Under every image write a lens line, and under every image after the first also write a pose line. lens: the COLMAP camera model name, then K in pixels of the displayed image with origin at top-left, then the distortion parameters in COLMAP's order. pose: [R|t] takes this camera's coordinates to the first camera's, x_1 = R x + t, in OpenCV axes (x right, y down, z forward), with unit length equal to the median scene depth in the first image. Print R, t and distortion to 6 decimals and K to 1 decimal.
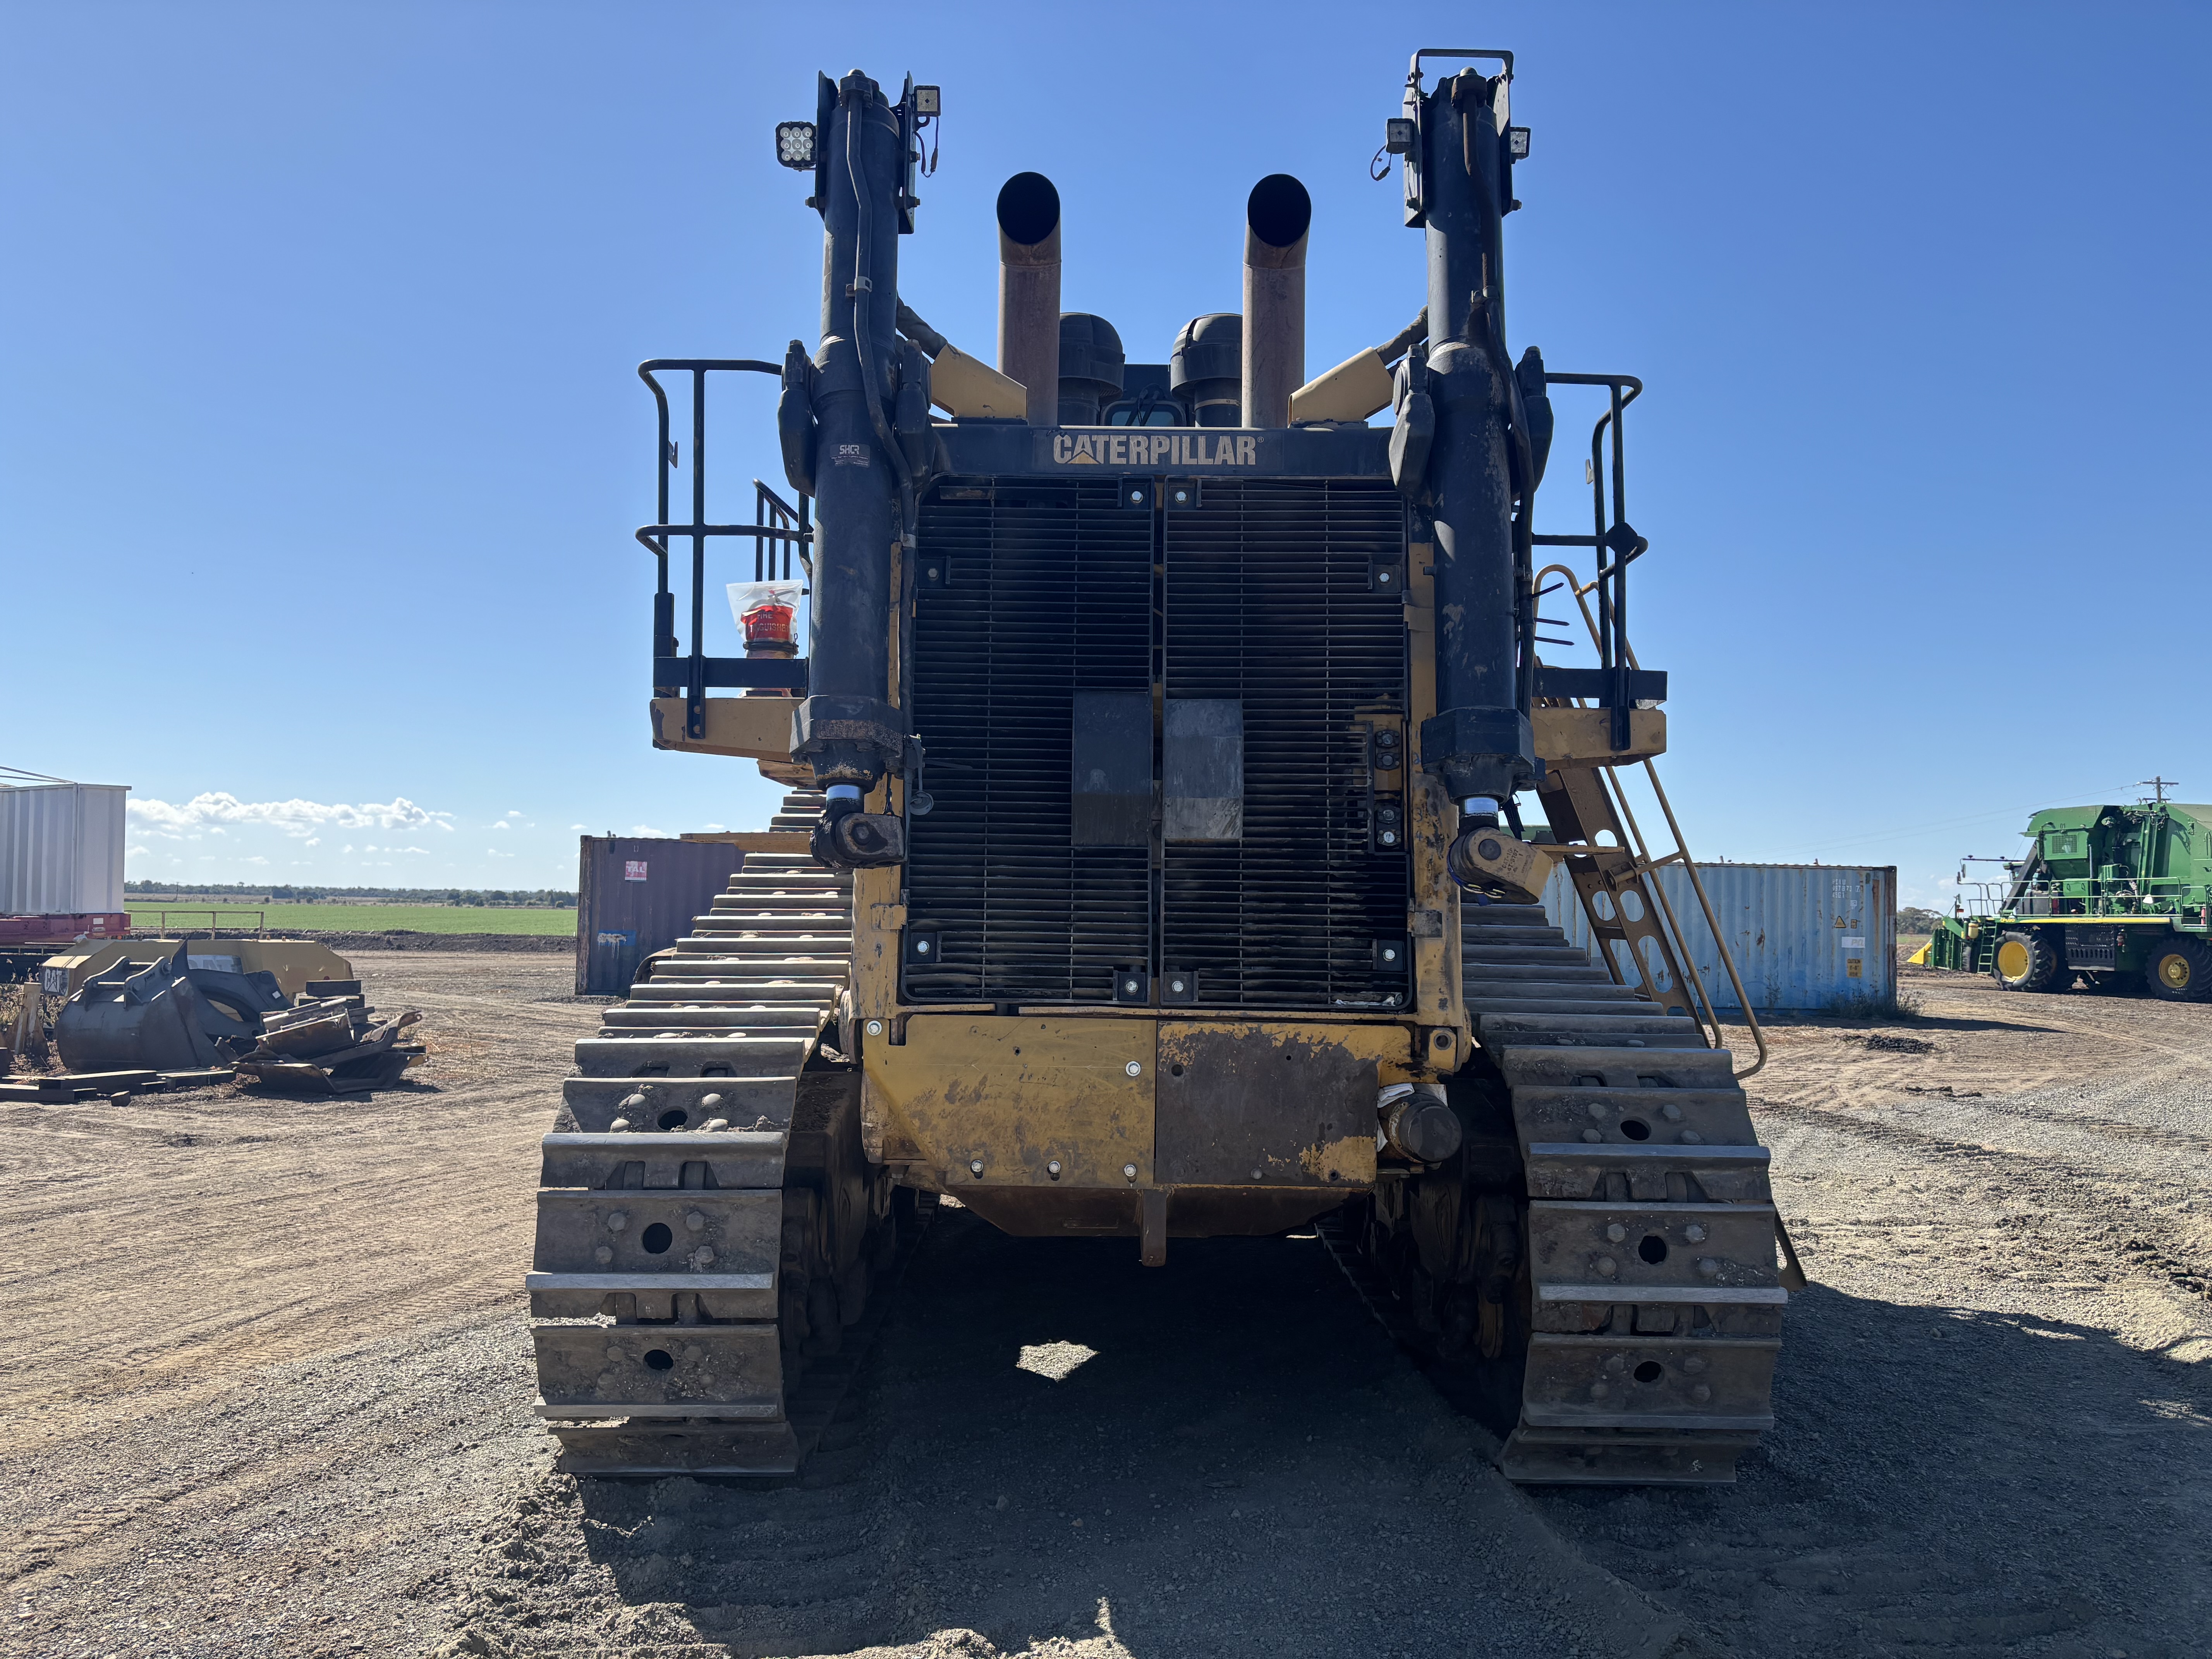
lens RADIAL K [[1654.2, 0, 1110.9], [0, 1654.2, 838.9], [0, 0, 1]] dist [0.064332, -0.068824]
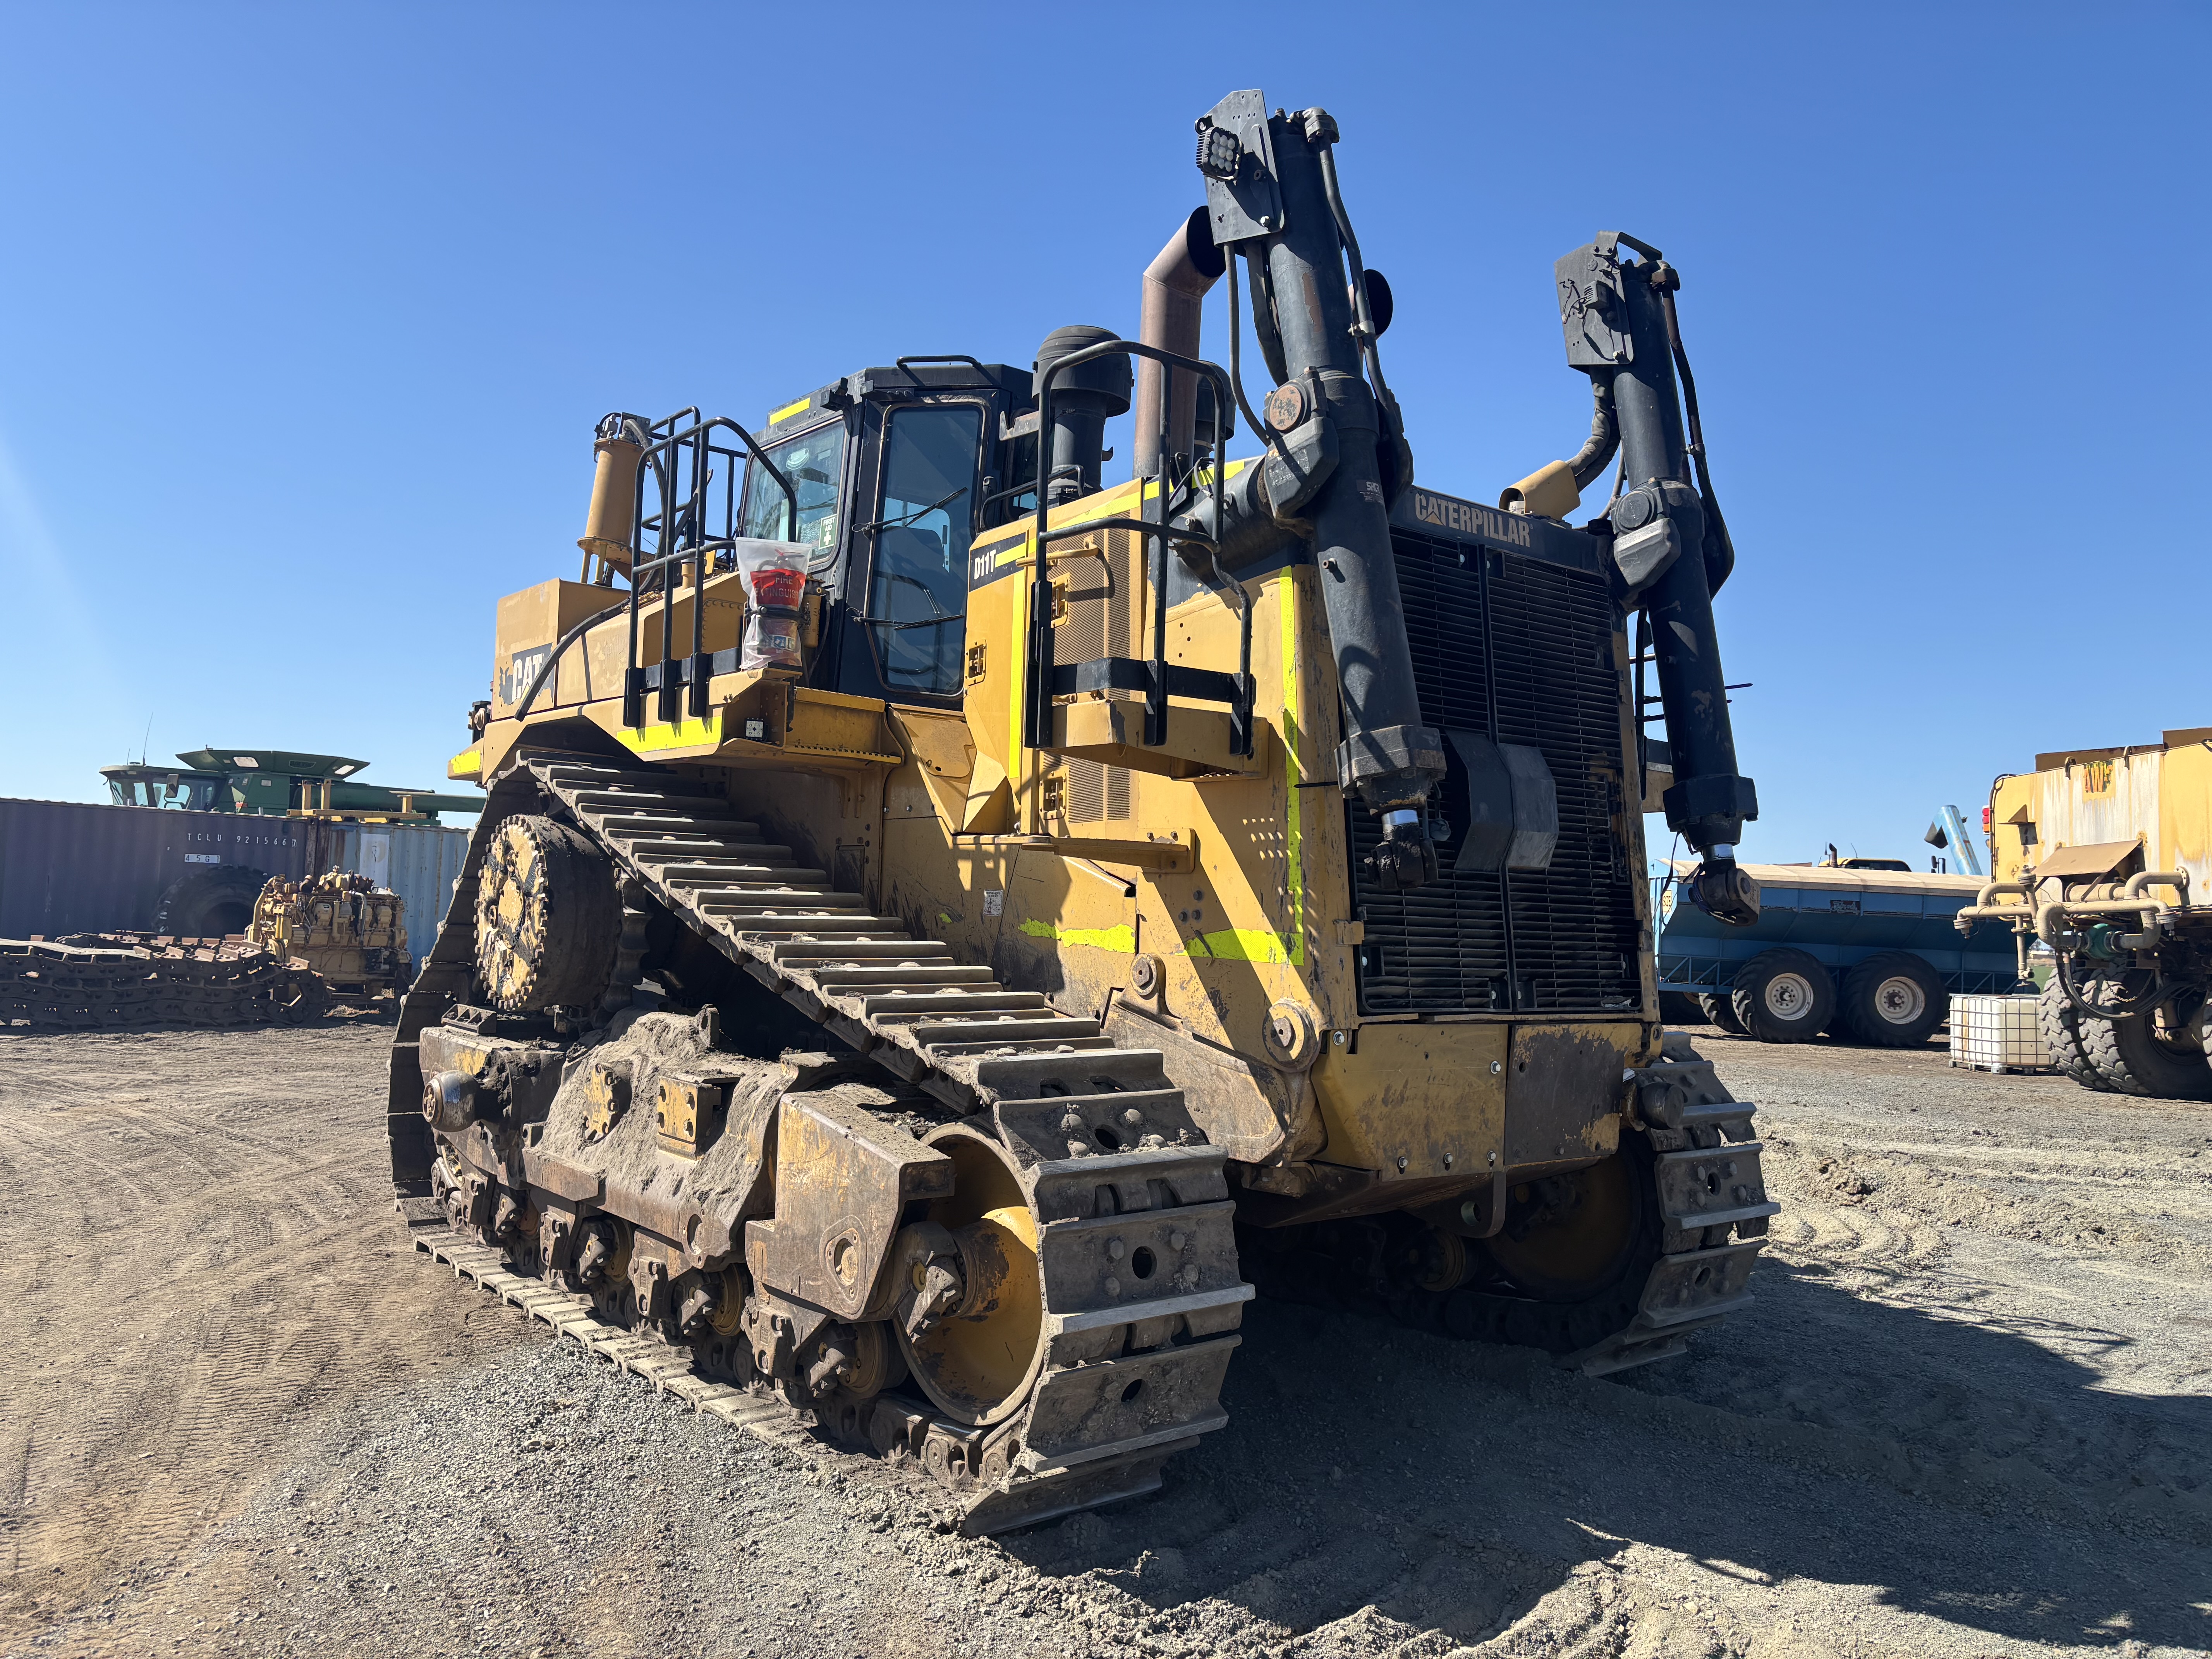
lens RADIAL K [[1654.2, 0, 1090.3], [0, 1654.2, 841.8], [0, 0, 1]] dist [0.064332, -0.068824]
pose [[0.780984, 0.038537, 0.623361, -0.923971], [-0.051364, 0.998677, 0.002613, -0.005105], [-0.622435, -0.034059, 0.781930, 0.281572]]
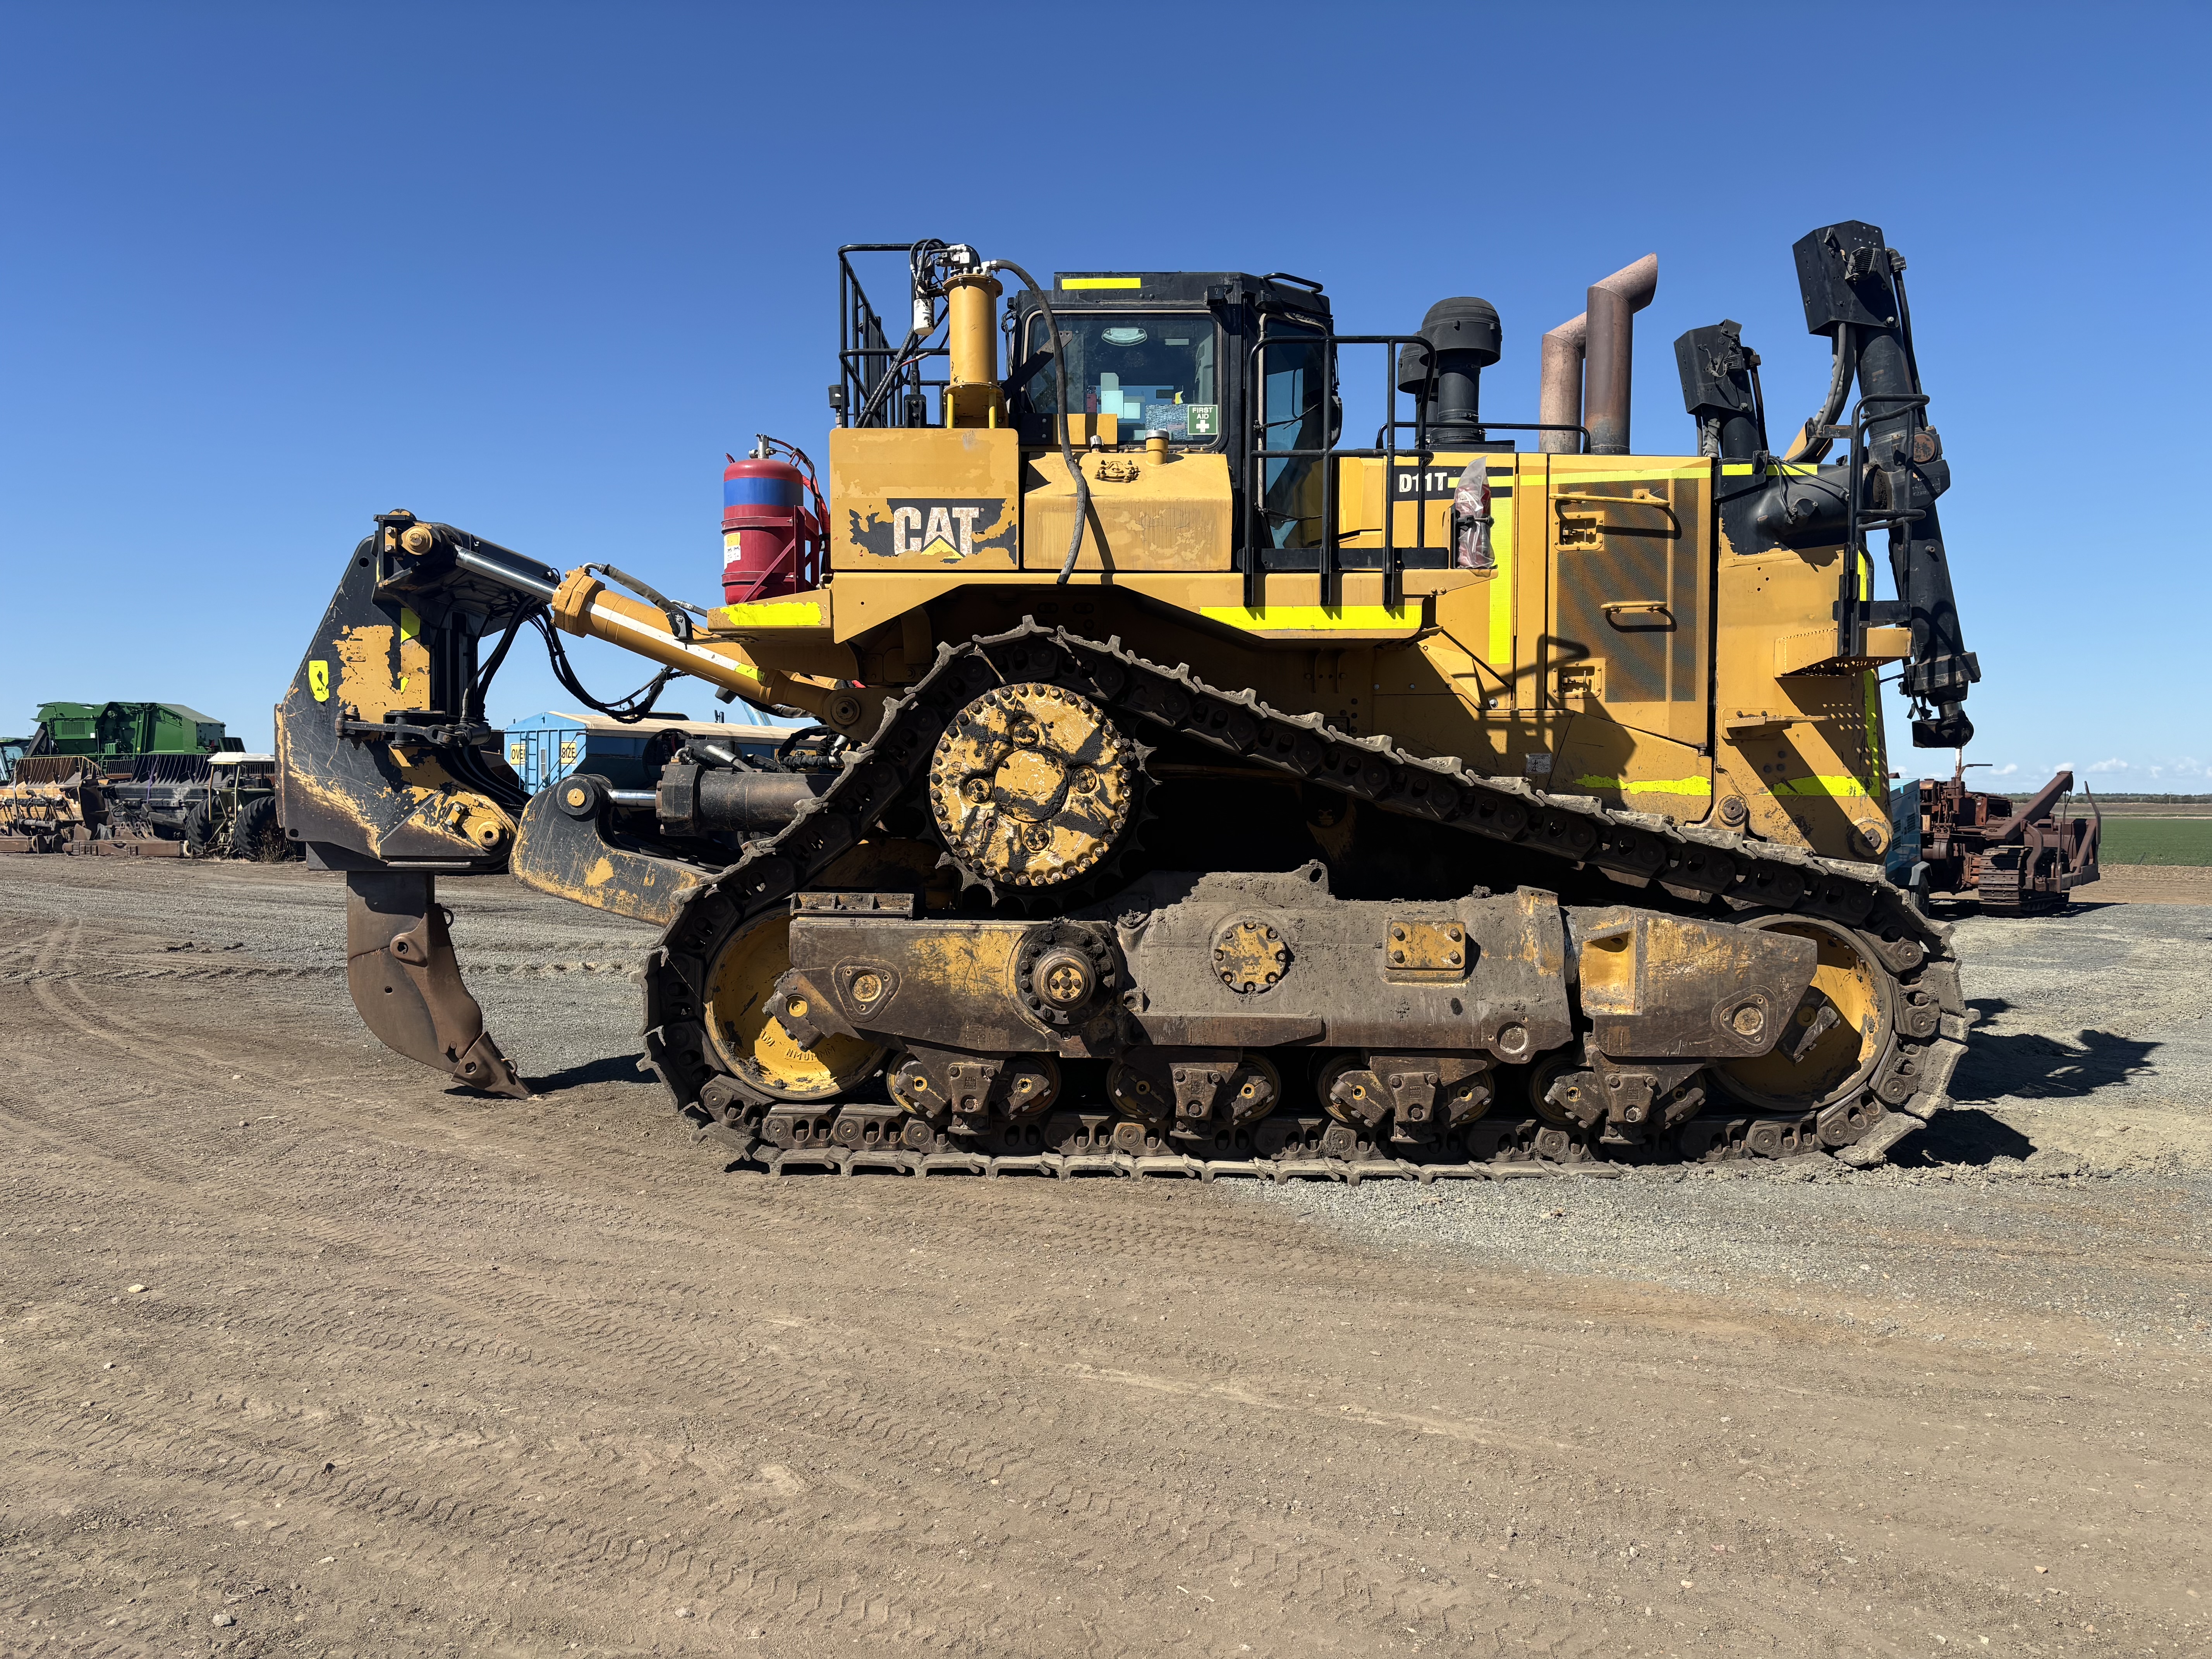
lens RADIAL K [[1654.2, 0, 1092.5], [0, 1654.2, 841.0], [0, 0, 1]] dist [0.064332, -0.068824]
pose [[0.011849, -0.048728, 0.998742, -1.887894], [-0.047628, 0.997651, 0.049240, 0.069139], [-0.998795, -0.048152, 0.009500, 1.808284]]
